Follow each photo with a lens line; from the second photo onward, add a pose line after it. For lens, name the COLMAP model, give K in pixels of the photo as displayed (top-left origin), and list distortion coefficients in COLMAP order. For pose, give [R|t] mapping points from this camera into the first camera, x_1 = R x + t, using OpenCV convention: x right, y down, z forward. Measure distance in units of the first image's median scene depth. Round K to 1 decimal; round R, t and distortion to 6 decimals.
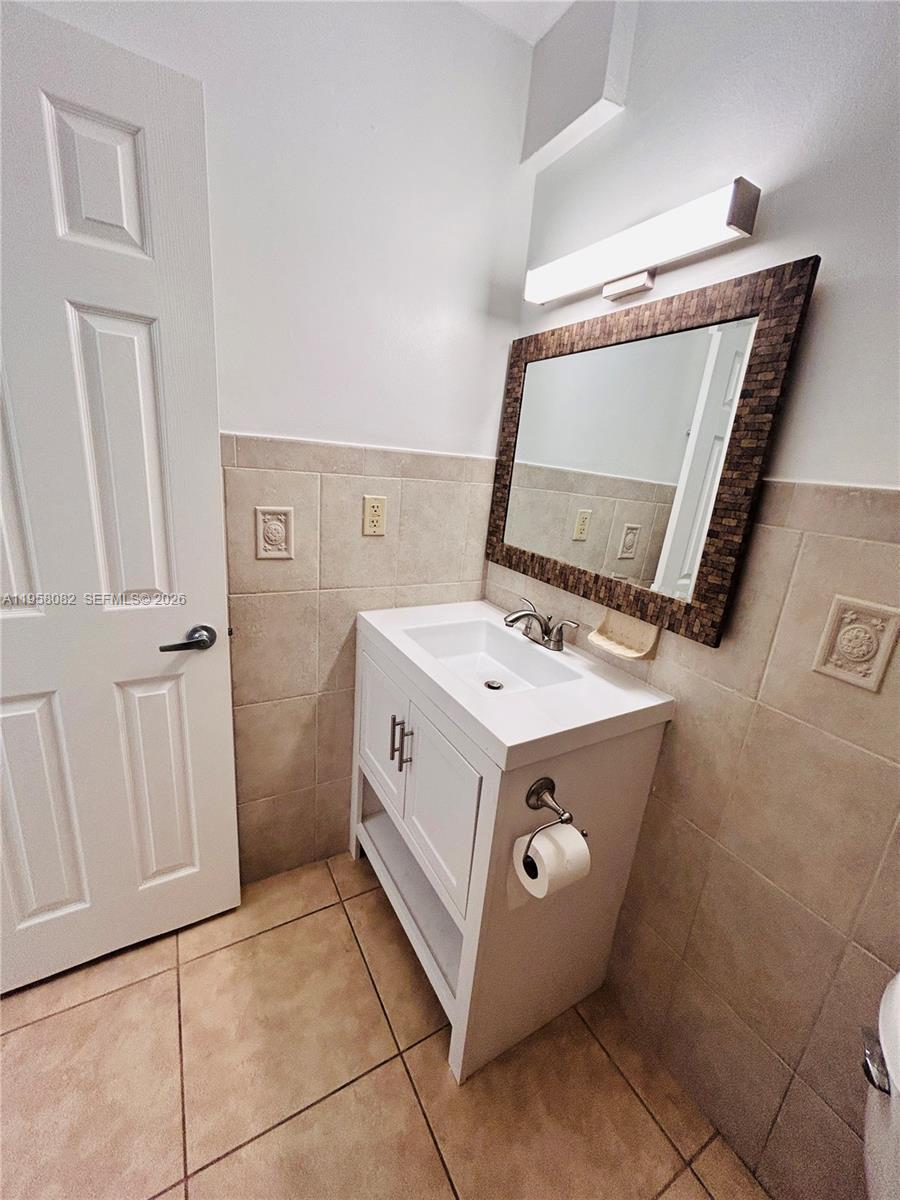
lens RADIAL K [[481.8, 0, 449.4], [0, 481.8, 603.3], [0, 0, 1]] dist [0.002003, -0.000212]
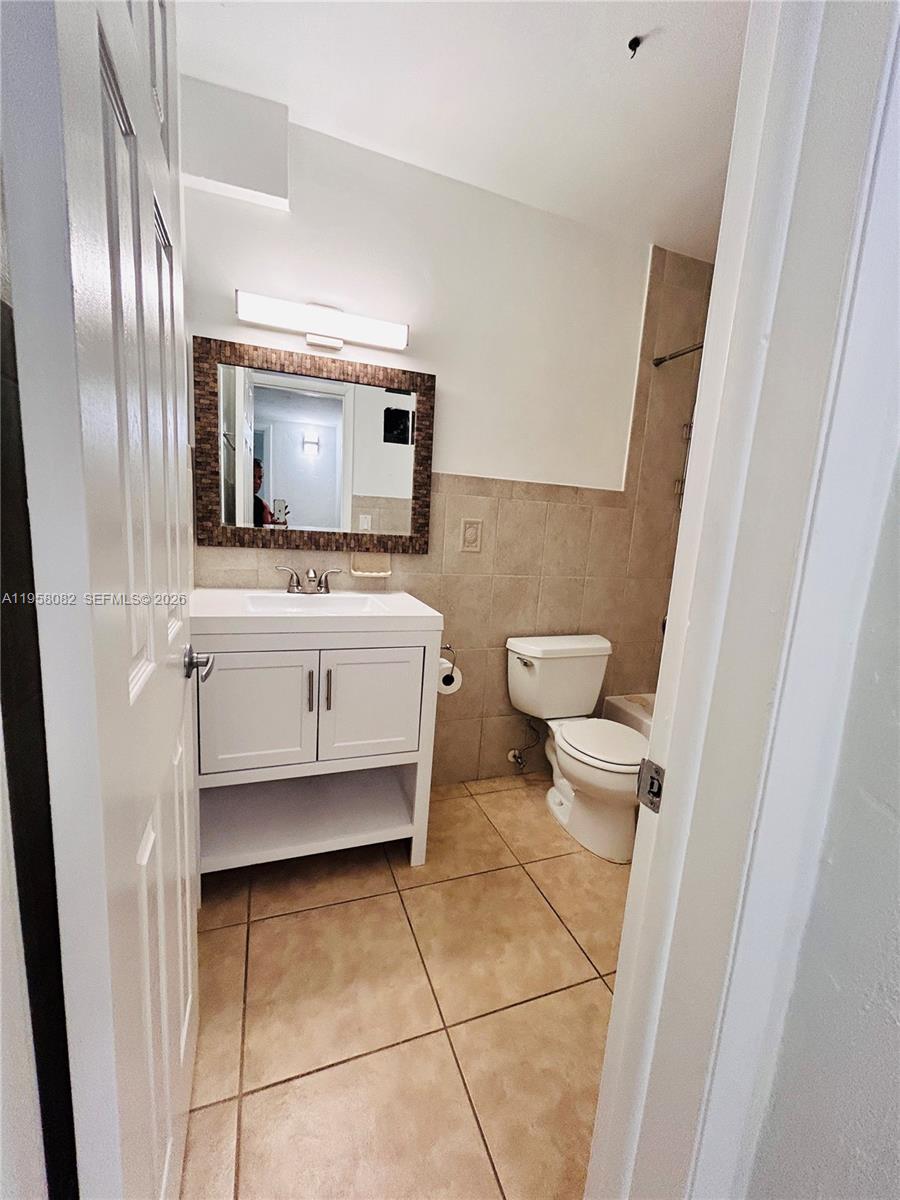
lens RADIAL K [[483.2, 0, 451.0], [0, 483.2, 601.6], [0, 0, 1]] dist [-0.003803, -0.000558]
pose [[0.174825, -0.256801, 0.950521, -1.174785], [0.226589, 0.949970, 0.214977, -0.110444], [-0.958172, 0.177795, 0.224266, 0.406178]]
